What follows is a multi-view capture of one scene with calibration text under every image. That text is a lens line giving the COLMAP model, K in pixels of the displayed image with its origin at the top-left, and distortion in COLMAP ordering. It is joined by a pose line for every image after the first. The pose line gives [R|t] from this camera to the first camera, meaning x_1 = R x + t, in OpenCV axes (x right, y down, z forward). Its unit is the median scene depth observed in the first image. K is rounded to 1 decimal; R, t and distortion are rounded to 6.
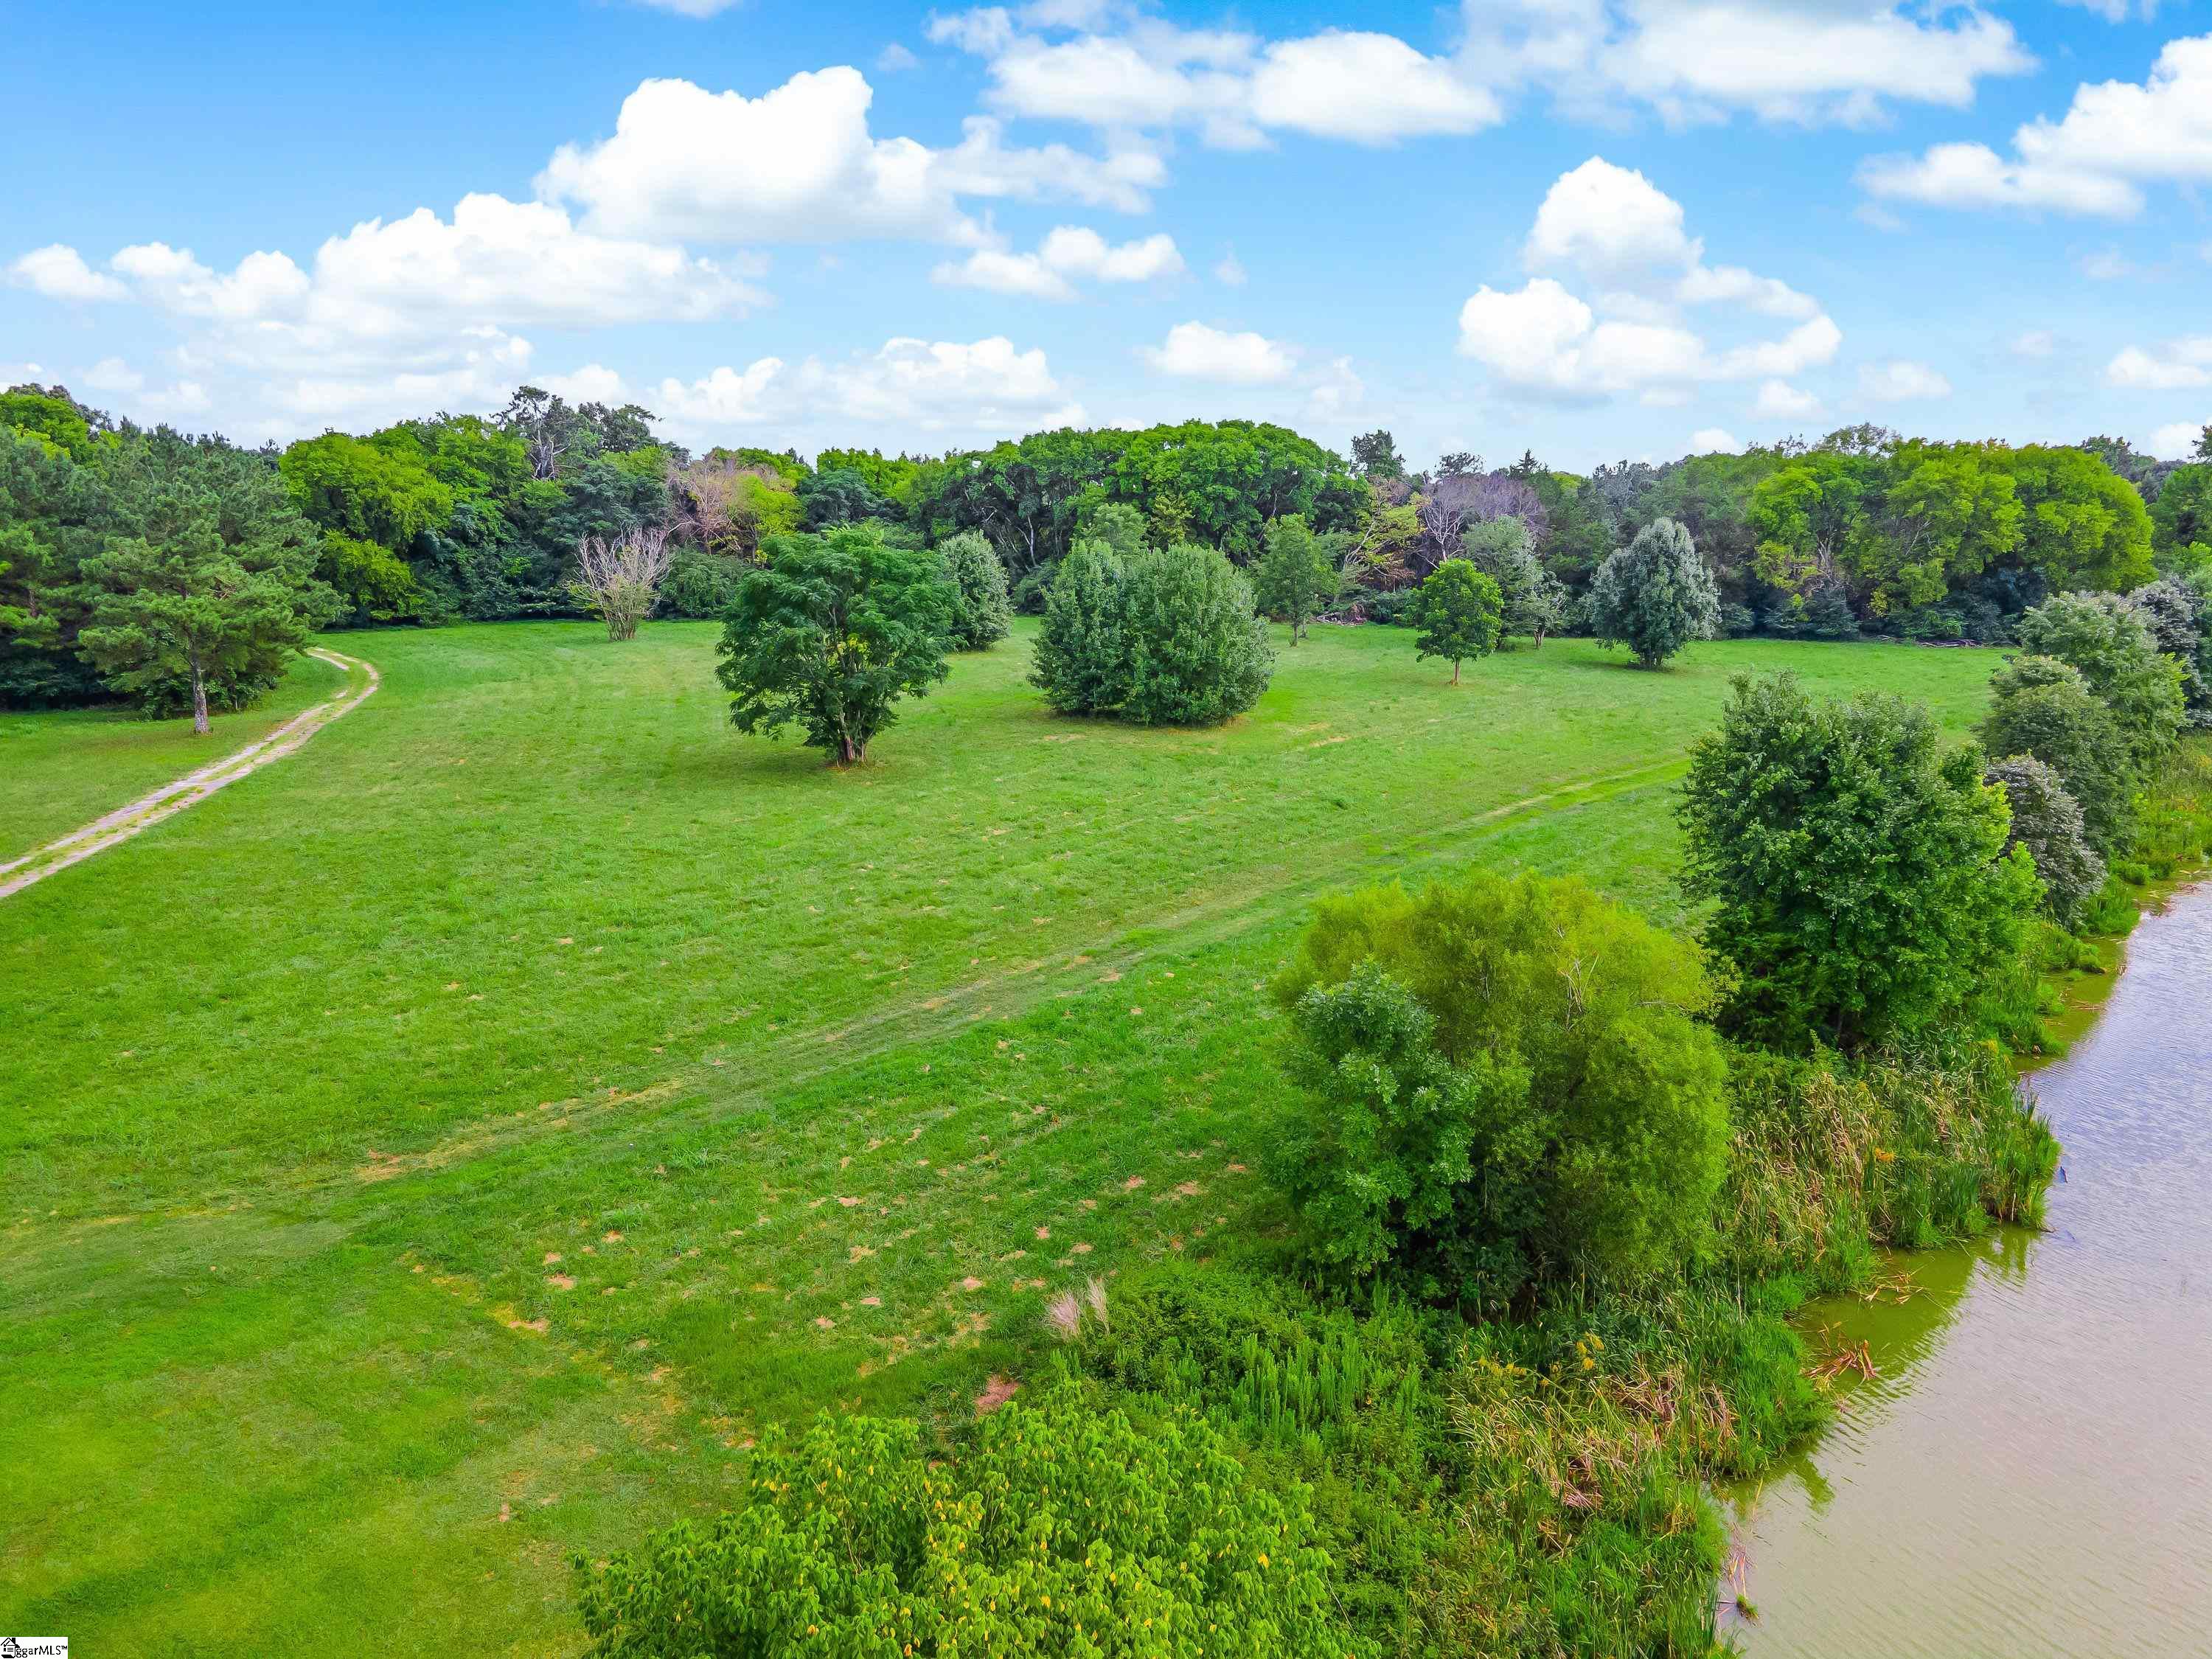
lens RADIAL K [[1582.5, 0, 1105.6], [0, 1582.5, 836.6], [0, 0, 1]] dist [0.028659, 0.031155]
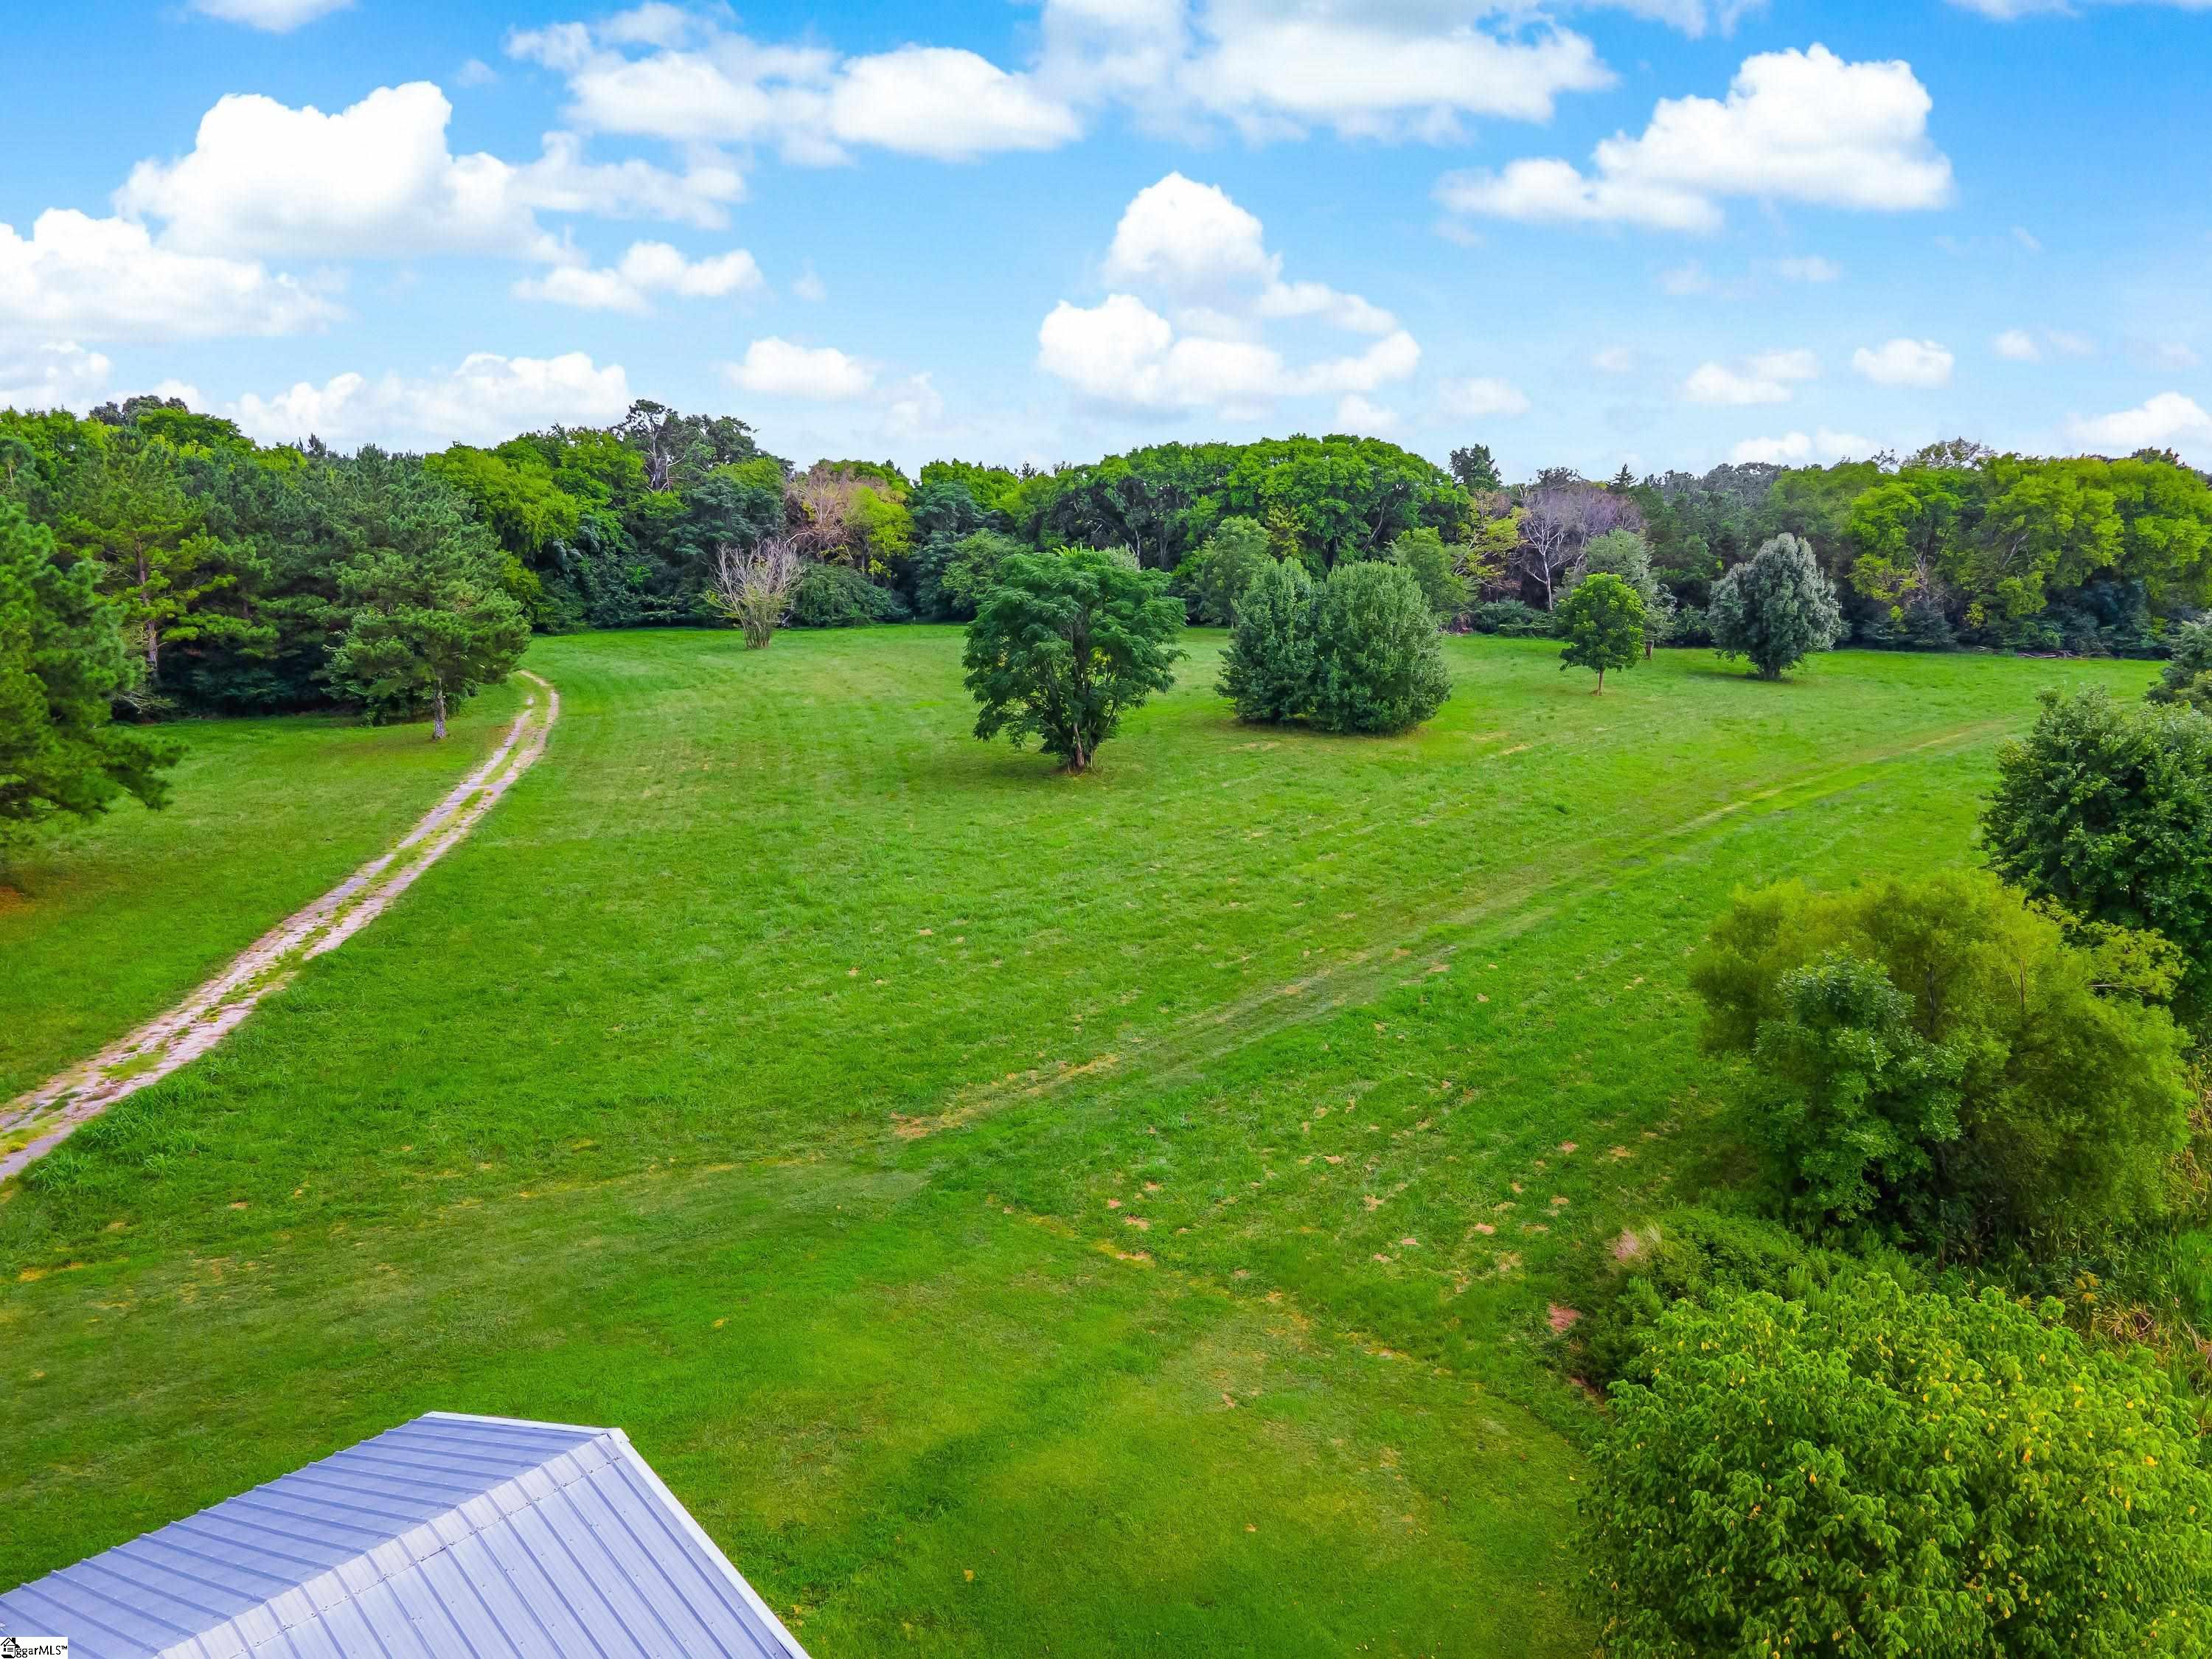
lens RADIAL K [[1582.5, 0, 1103.0], [0, 1582.5, 838.3], [0, 0, 1]] dist [0.028659, 0.031155]
pose [[0.999994, 0.003259, -0.001527, -0.097513], [-0.003261, 0.999994, -0.001421, 0.000978], [0.001522, 0.001426, 0.999998, -0.039048]]
